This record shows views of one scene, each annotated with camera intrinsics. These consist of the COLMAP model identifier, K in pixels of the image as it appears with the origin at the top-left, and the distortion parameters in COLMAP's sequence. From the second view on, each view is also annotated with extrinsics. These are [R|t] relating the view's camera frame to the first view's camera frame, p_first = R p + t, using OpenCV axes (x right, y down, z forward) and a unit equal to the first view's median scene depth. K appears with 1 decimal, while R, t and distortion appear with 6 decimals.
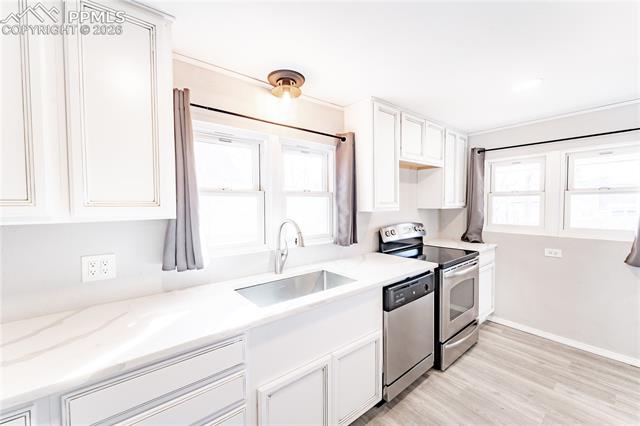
lens RADIAL K [[253.7, 0, 323.0], [0, 253.7, 212.1], [0, 0, 1]] dist [-0.011968, 0.000018]
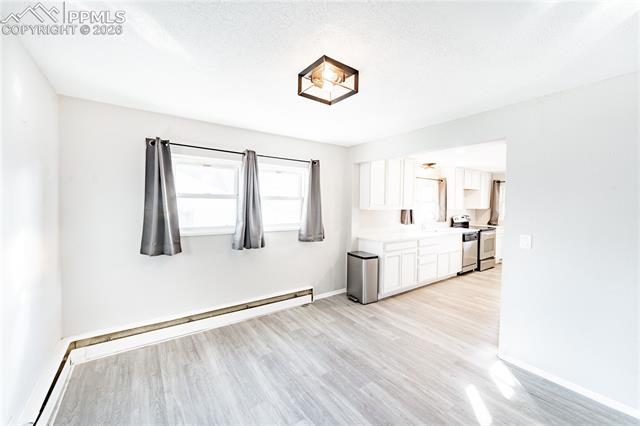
lens RADIAL K [[253.7, 0, 316.7], [0, 253.7, 208.5], [0, 0, 1]] dist [-0.011968, 0.000018]
pose [[0.996922, 0.021794, -0.075313, -0.829405], [-0.022562, 0.999702, -0.009354, 0.039136], [0.075087, 0.011024, 0.997116, -1.393283]]
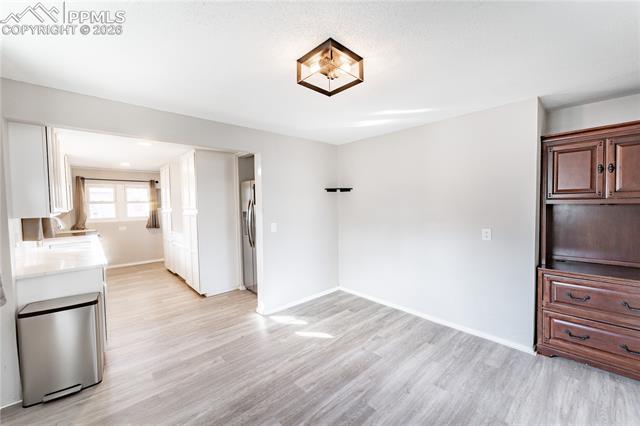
lens RADIAL K [[253.7, 0, 319.7], [0, 253.7, 212.8], [0, 0, 1]] dist [-0.011968, 0.000018]
pose [[-0.065689, -0.025458, 0.997515, -1.463478], [0.043961, 0.998630, 0.028381, 0.030353], [-0.996871, 0.045717, -0.064480, -0.645925]]
